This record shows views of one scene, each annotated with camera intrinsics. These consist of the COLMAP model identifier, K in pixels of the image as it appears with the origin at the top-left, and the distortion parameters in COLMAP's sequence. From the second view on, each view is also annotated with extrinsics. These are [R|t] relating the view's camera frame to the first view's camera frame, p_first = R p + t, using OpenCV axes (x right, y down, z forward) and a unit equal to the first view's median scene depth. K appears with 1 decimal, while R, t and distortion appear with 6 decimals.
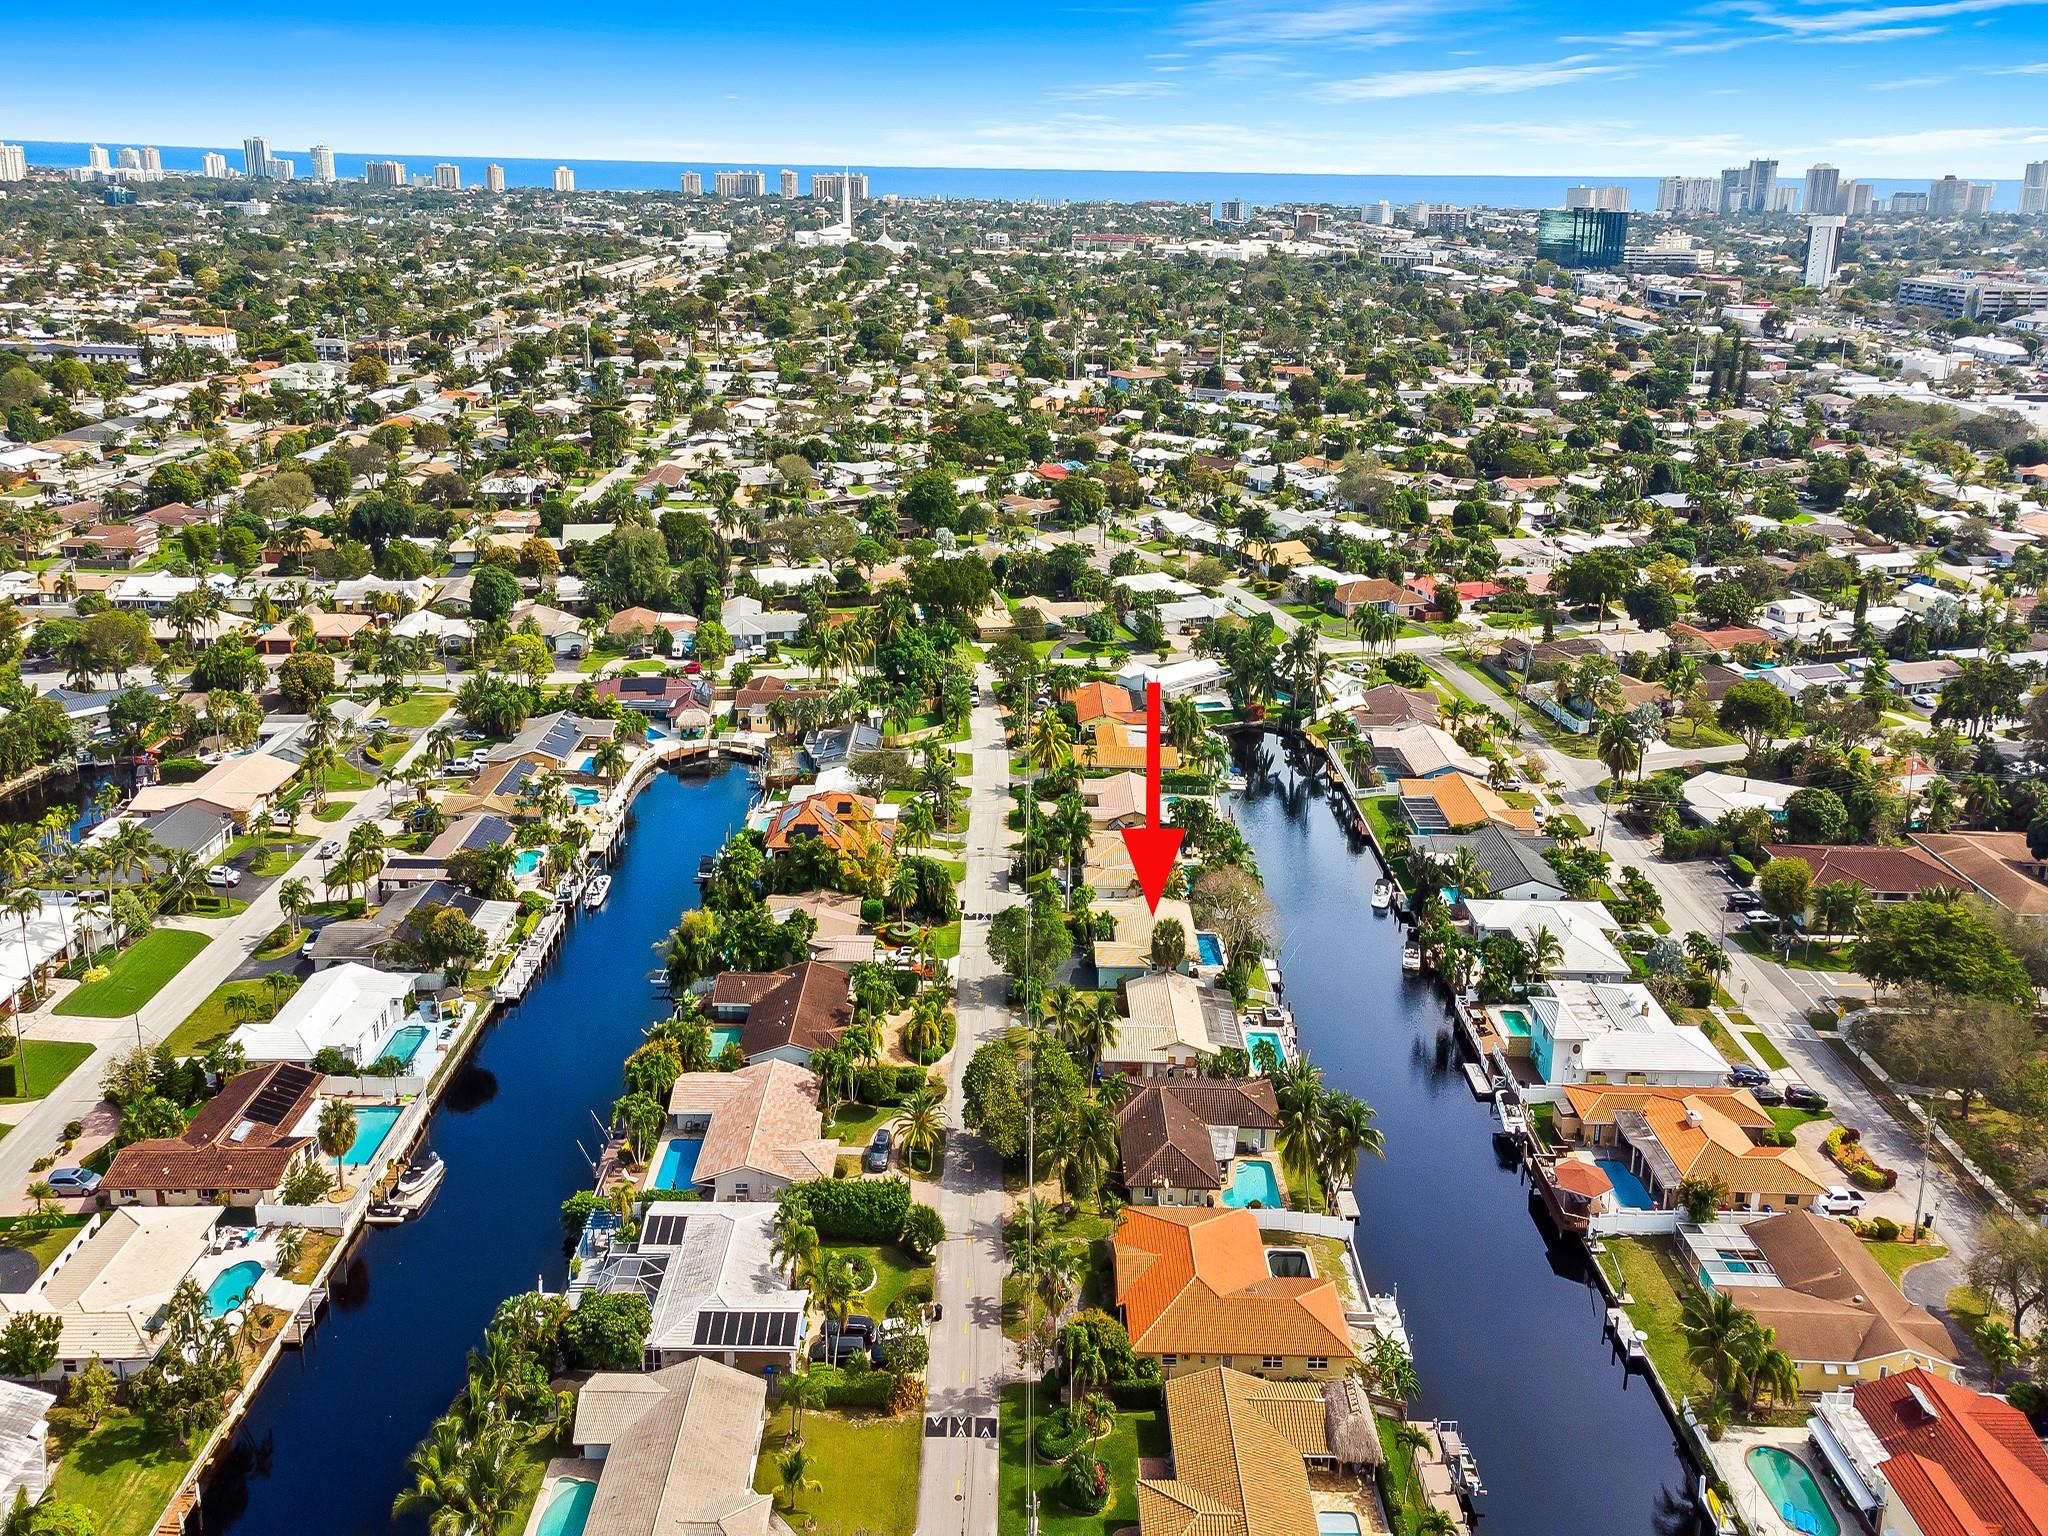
lens RADIAL K [[1483.7, 0, 1025.6], [0, 1483.7, 700.0], [0, 0, 1]] dist [0.006414, 0.061413]
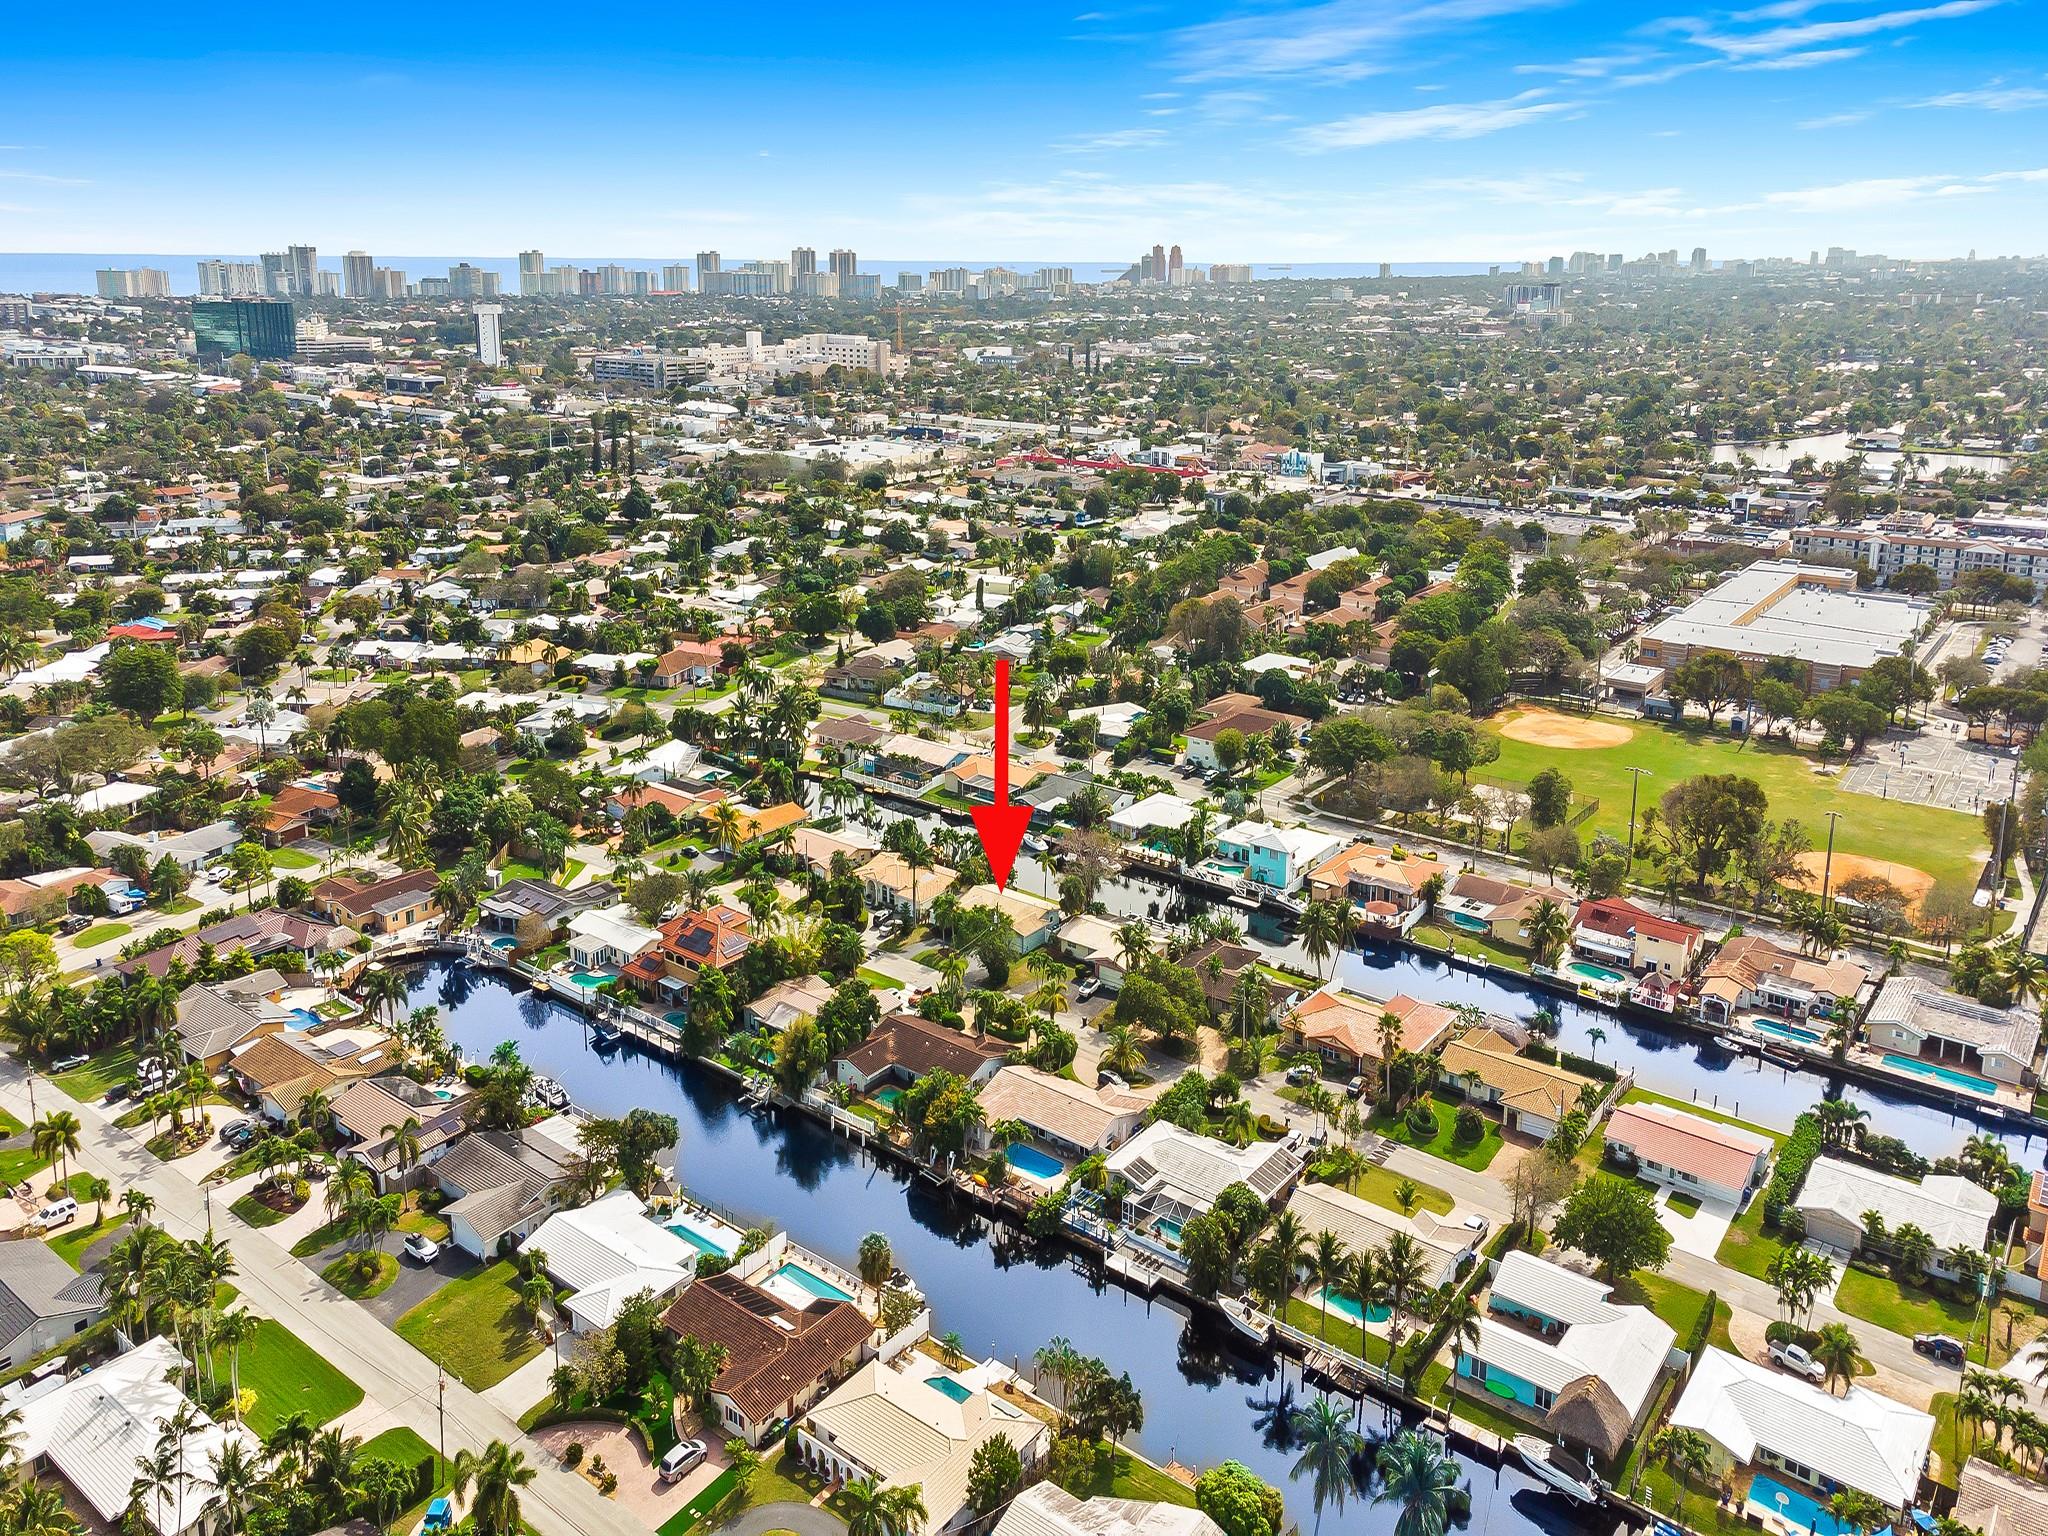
lens RADIAL K [[1451.0, 0, 1032.4], [0, 1451.0, 758.6], [0, 0, 1]] dist [0.040808, -0.001213]
pose [[0.618722, -0.268432, 0.738328, -0.583716], [0.274383, 0.954467, 0.117079, -0.078120], [-0.736137, 0.130145, 0.664202, 0.102518]]
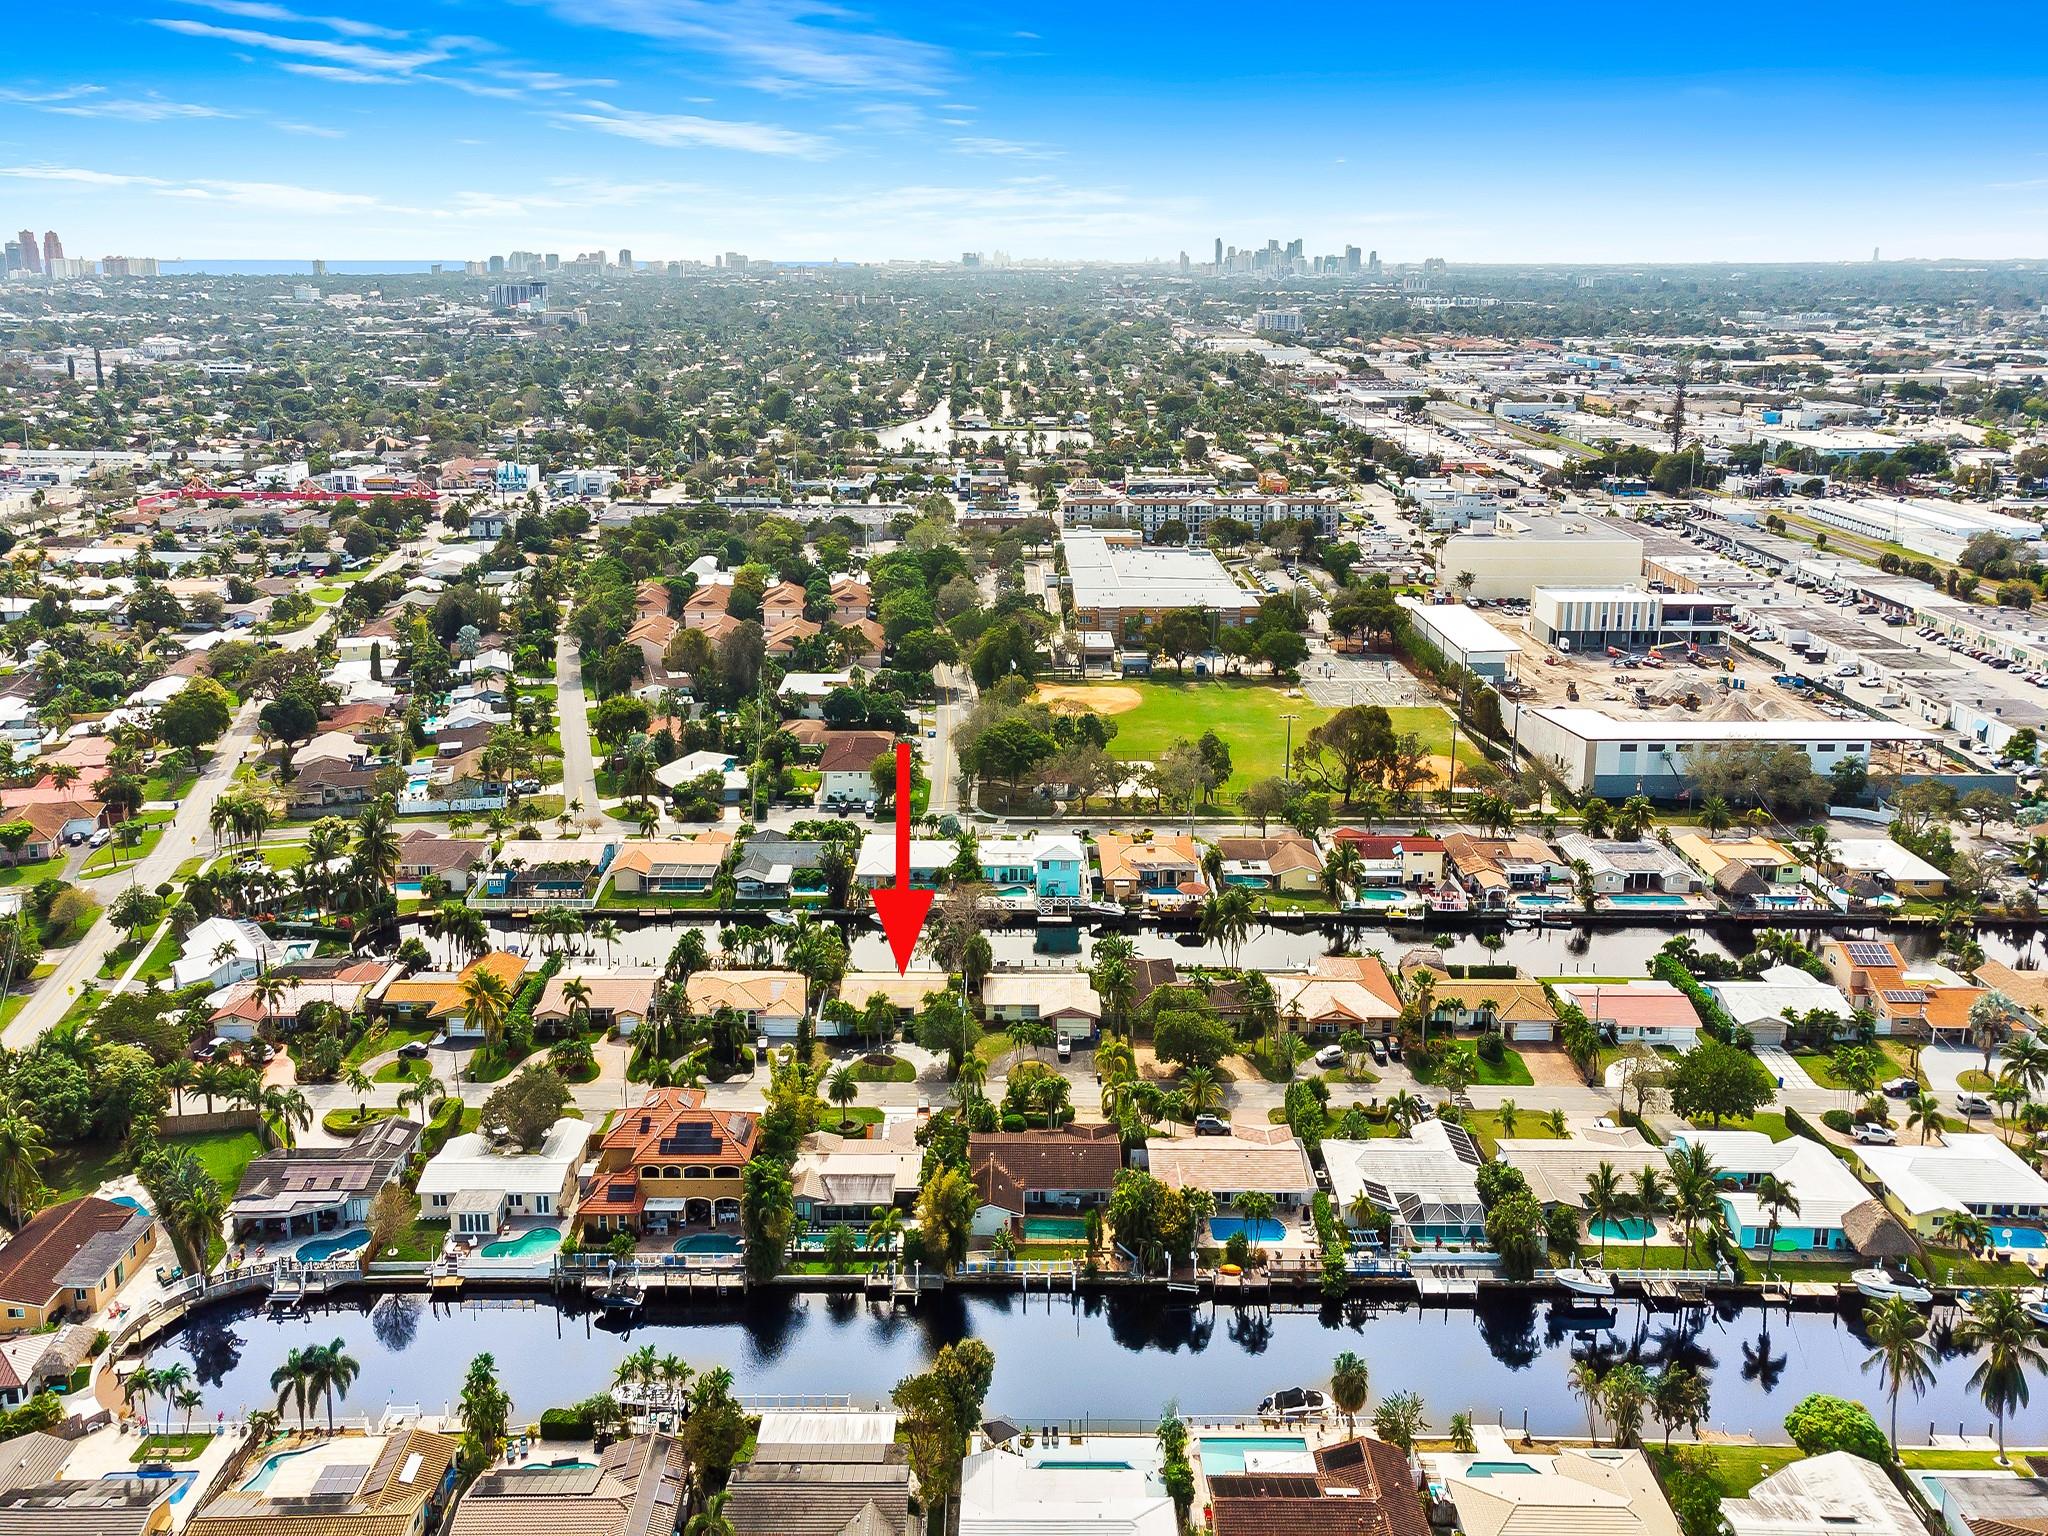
lens RADIAL K [[1434.5, 0, 1009.3], [0, 1434.5, 784.1], [0, 0, 1]] dist [0.044607, 0.001982]
pose [[0.016522, -0.354865, 0.934771, -0.654310], [0.335649, 0.882616, 0.329133, -0.233174], [-0.941842, 0.308317, 0.133692, 0.532933]]
